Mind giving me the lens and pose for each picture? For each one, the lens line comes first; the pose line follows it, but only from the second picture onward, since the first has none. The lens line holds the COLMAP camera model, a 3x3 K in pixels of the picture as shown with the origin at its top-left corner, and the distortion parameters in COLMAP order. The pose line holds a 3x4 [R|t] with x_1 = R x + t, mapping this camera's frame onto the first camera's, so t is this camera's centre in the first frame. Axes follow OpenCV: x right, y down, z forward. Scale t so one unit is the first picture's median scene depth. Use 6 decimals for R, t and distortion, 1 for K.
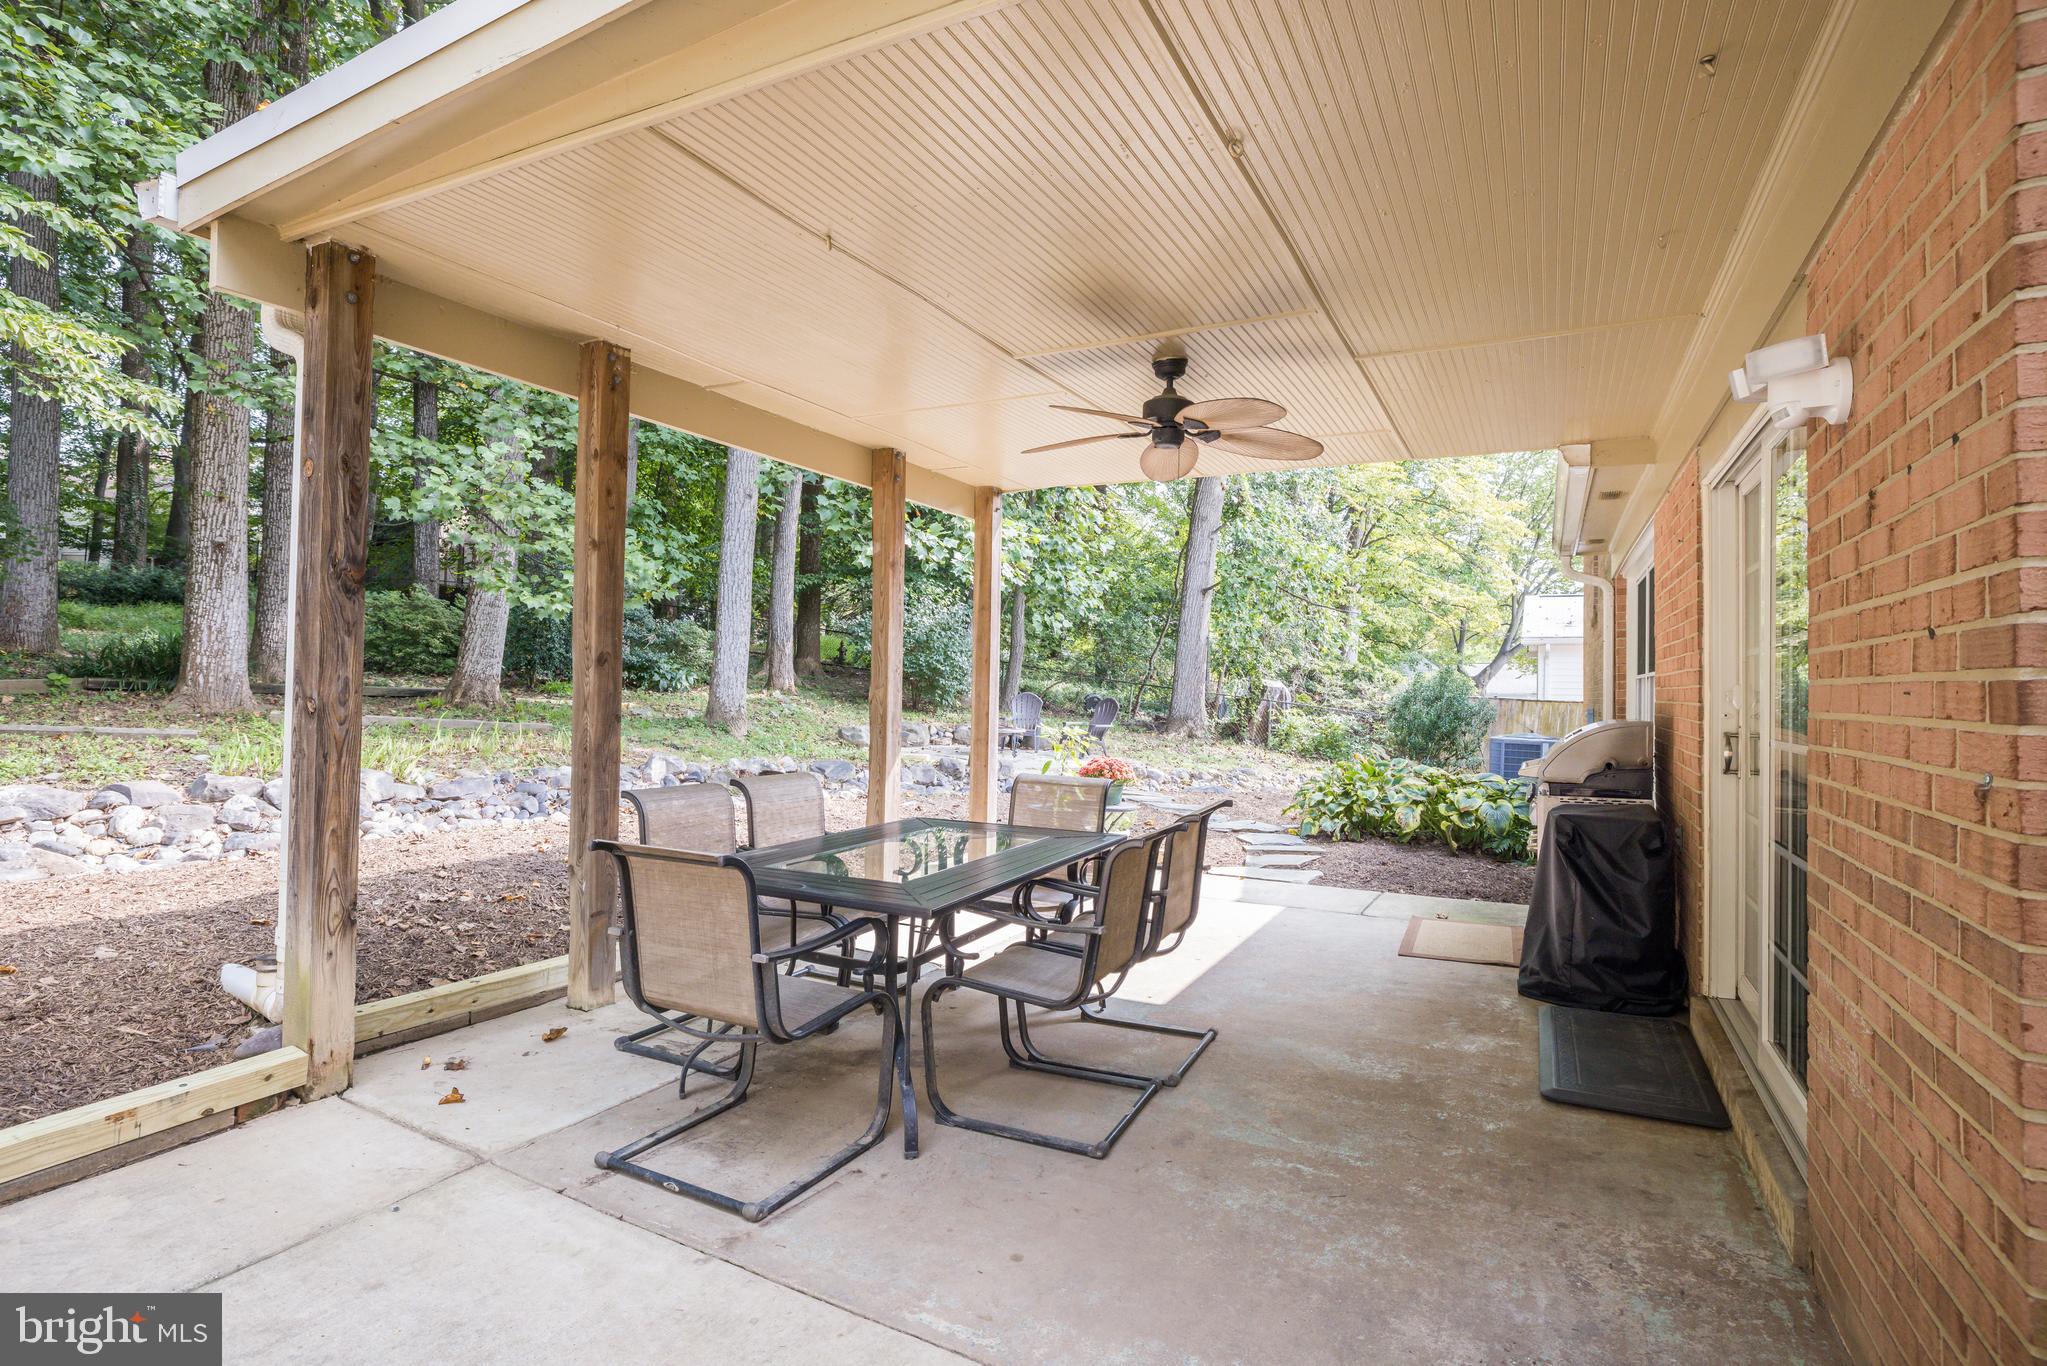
lens RADIAL K [[1008.4, 0, 1017.4], [0, 1008.4, 669.1], [0, 0, 1]] dist [-0.020742, 0.006426]
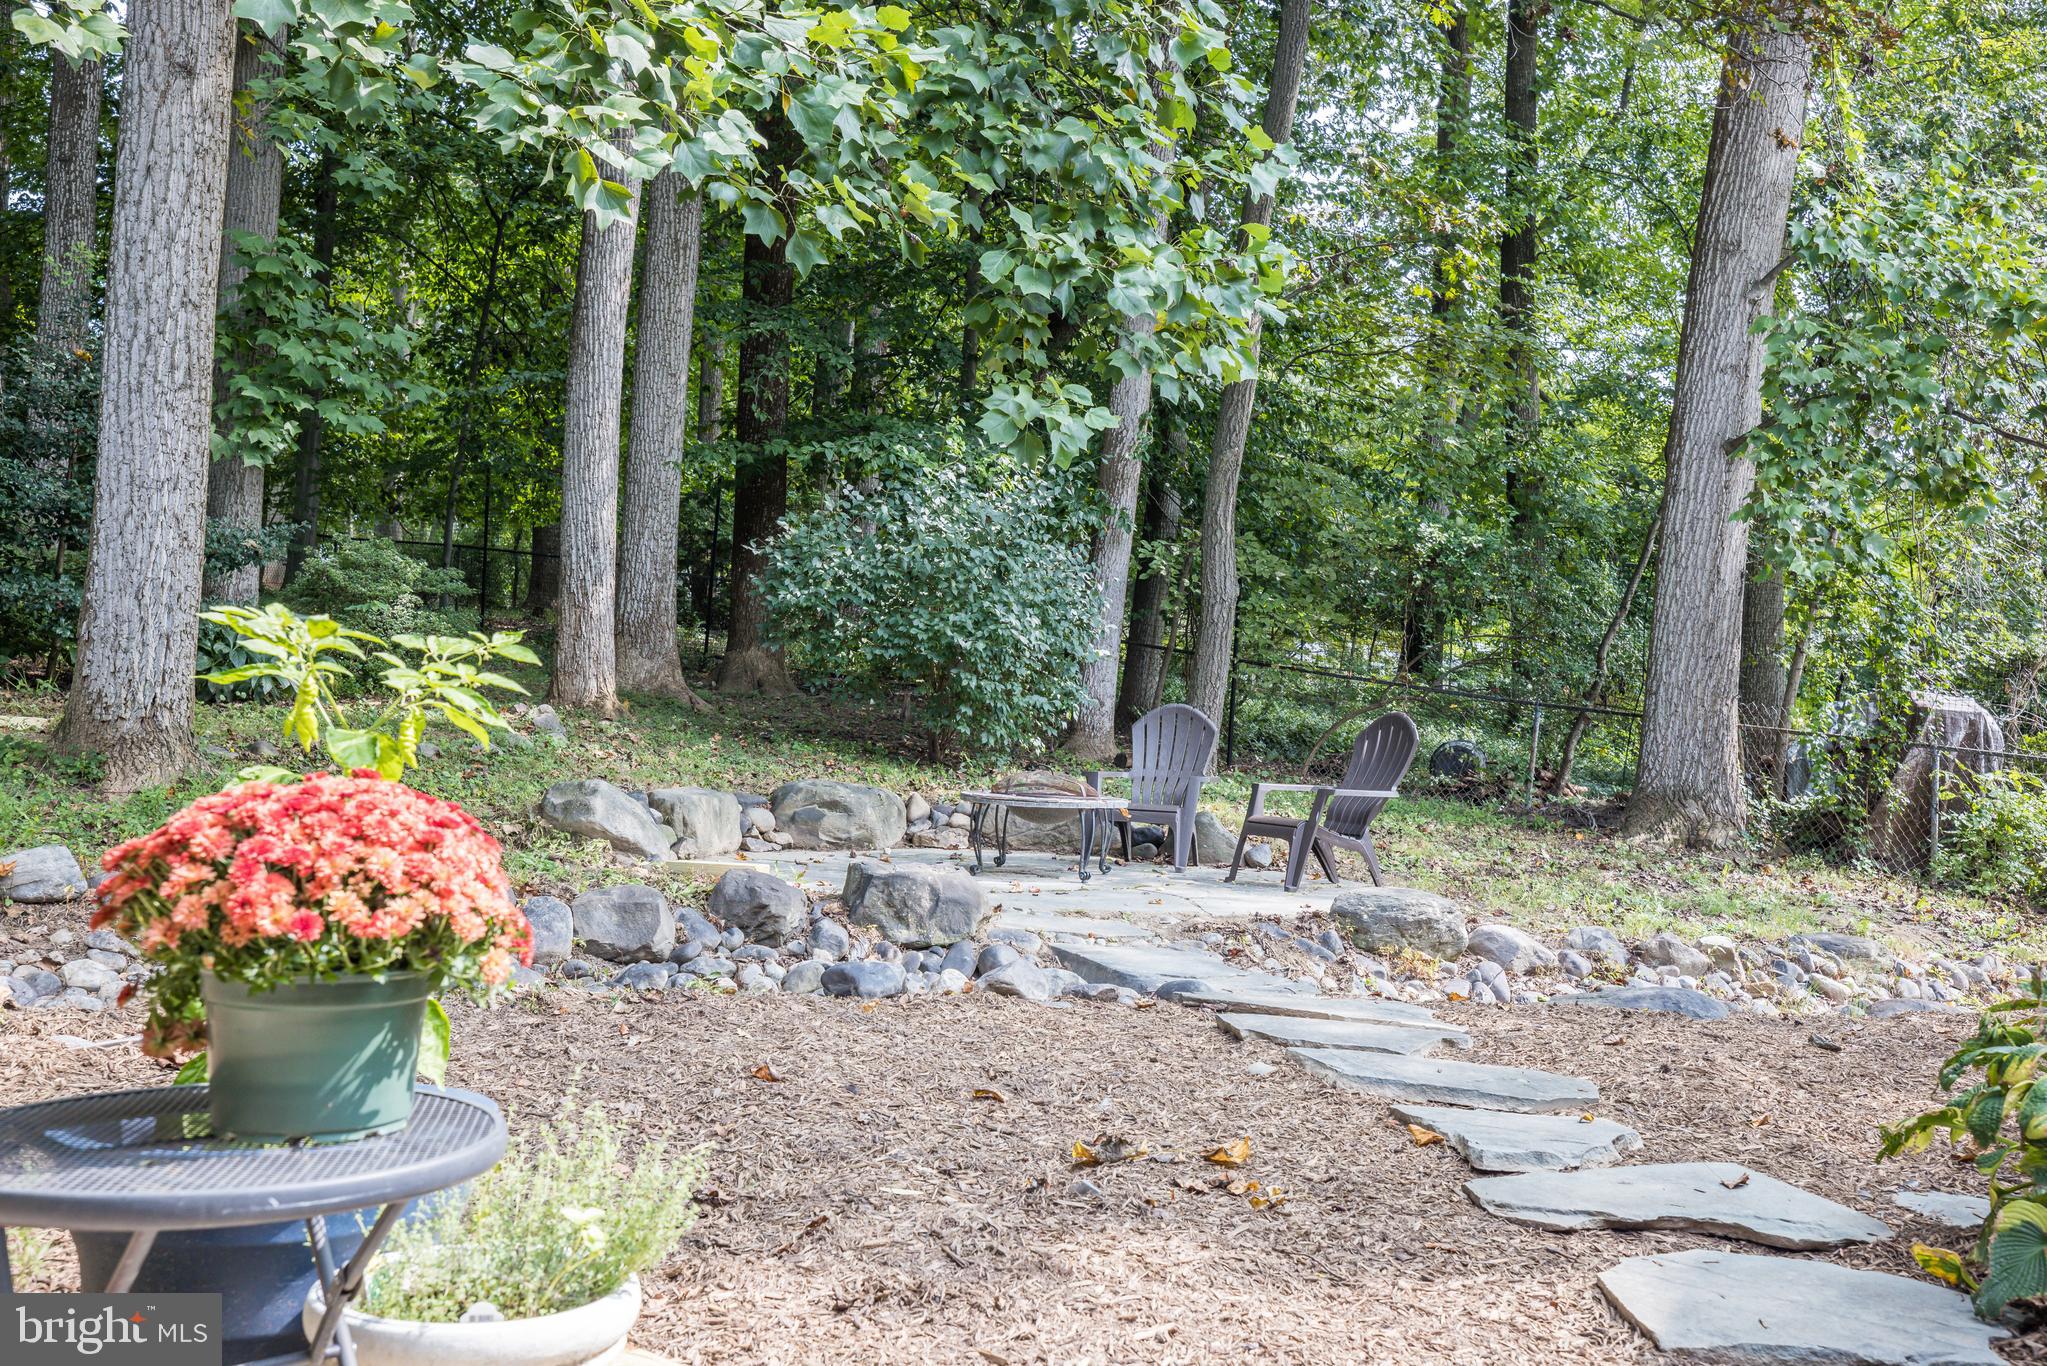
lens RADIAL K [[1950.9, 0, 1021.8], [0, 1950.9, 680.6], [0, 0, 1]] dist [0.116278, 0.000000]
pose [[0.979400, -0.003722, -0.201893, 0.261630], [-0.001208, 0.999704, -0.024288, 0.083898], [0.201924, 0.024032, 0.979106, 0.827097]]
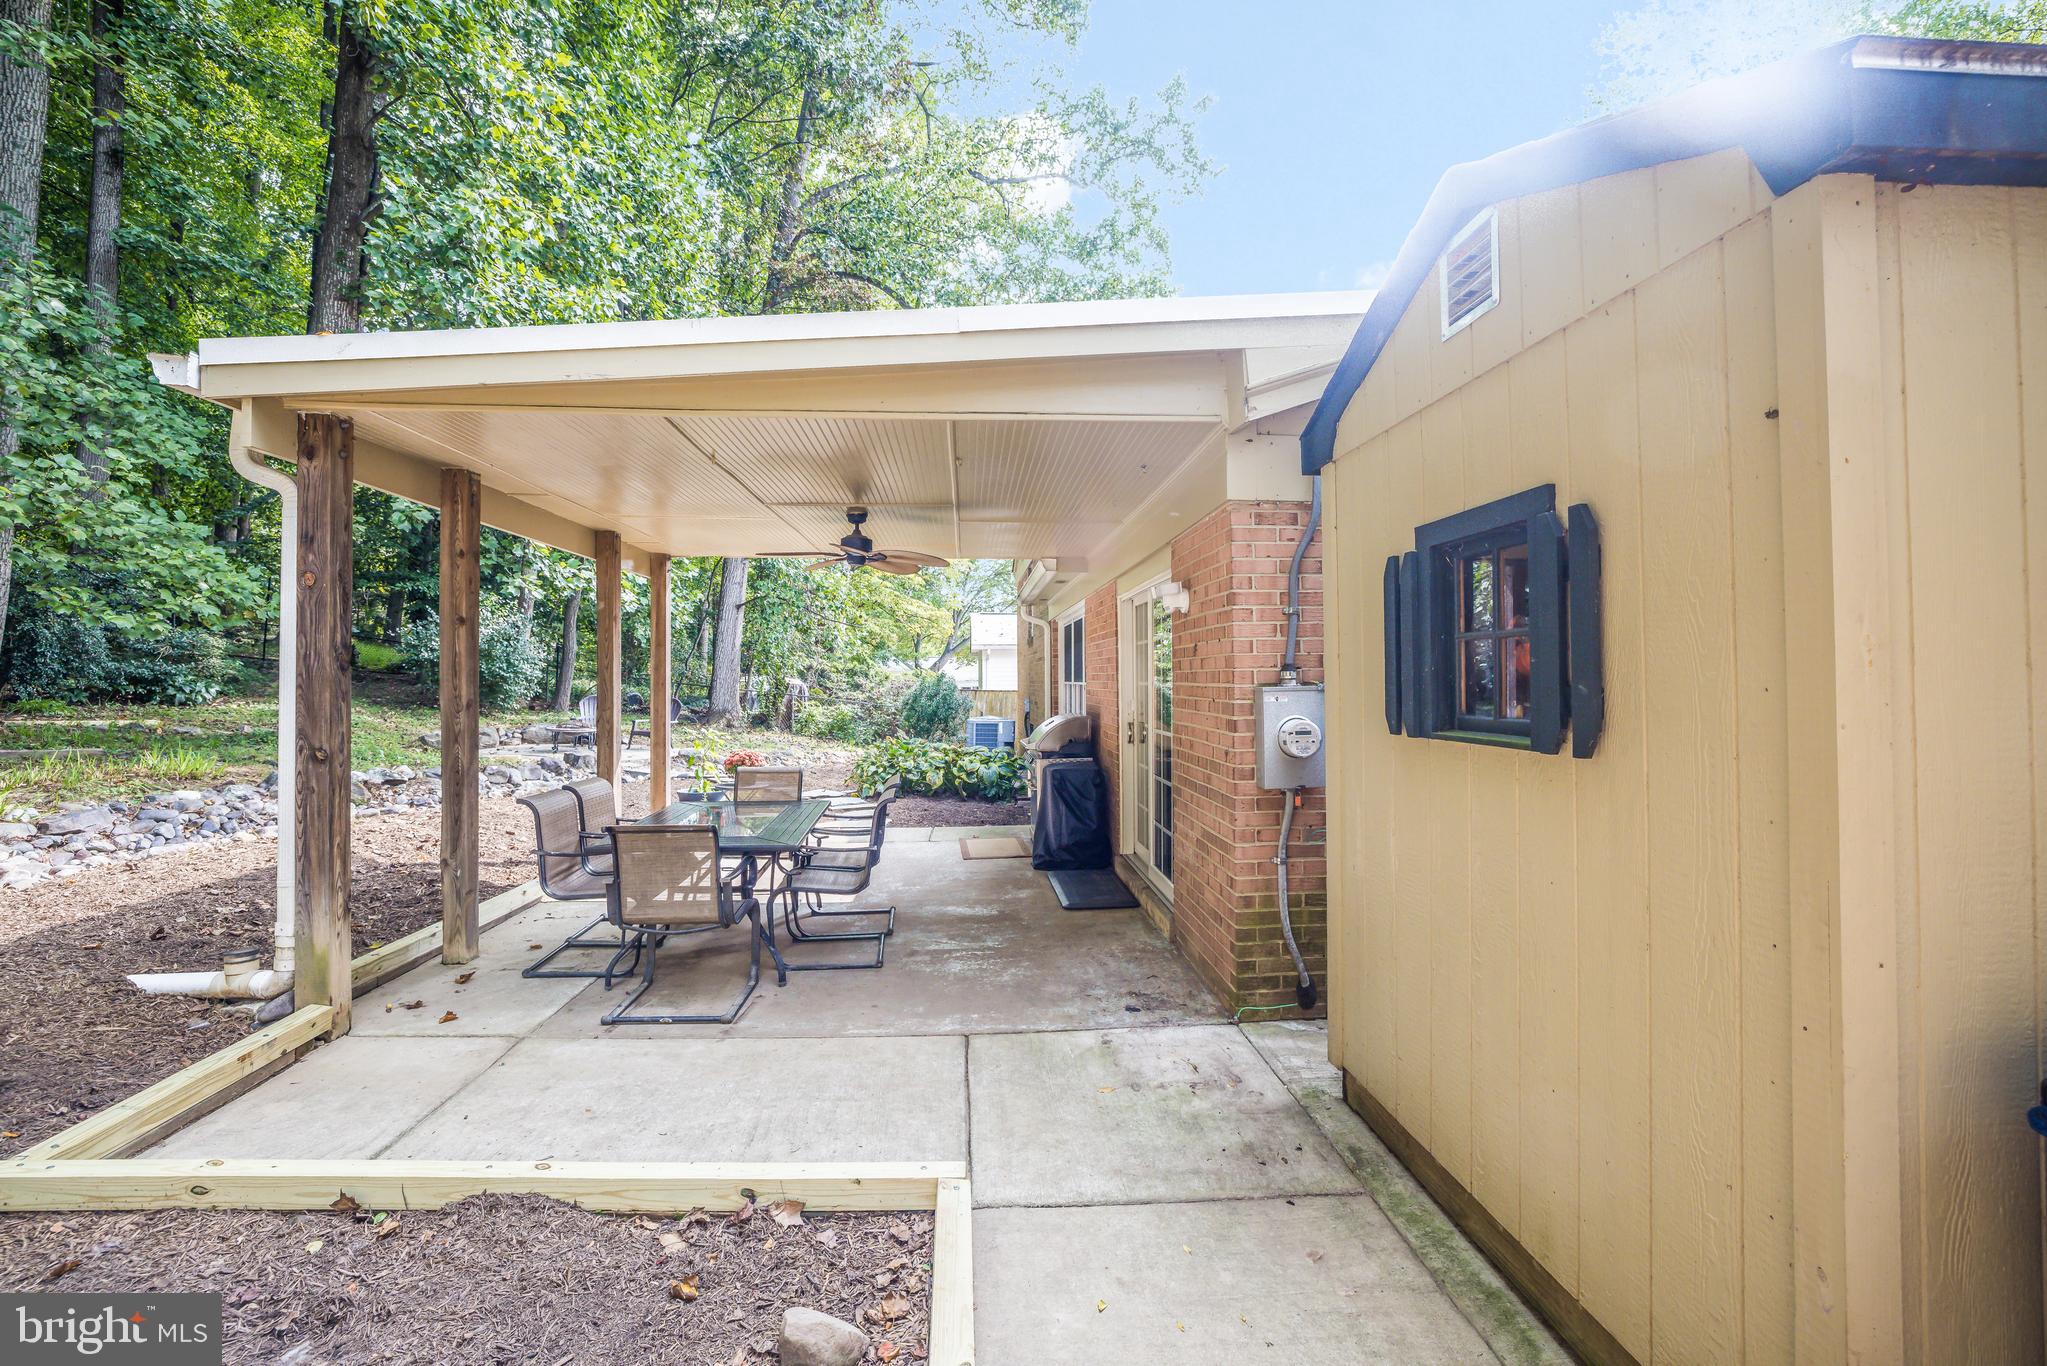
lens RADIAL K [[883.1, 0, 1015.5], [0, 883.1, 662.5], [0, 0, 1]] dist [-0.022186, 0.000642]
pose [[0.855490, -0.009942, 0.517723, -0.263861], [0.007592, 0.999949, 0.006657, -0.046540], [-0.517763, -0.001764, 0.855522, -0.264082]]
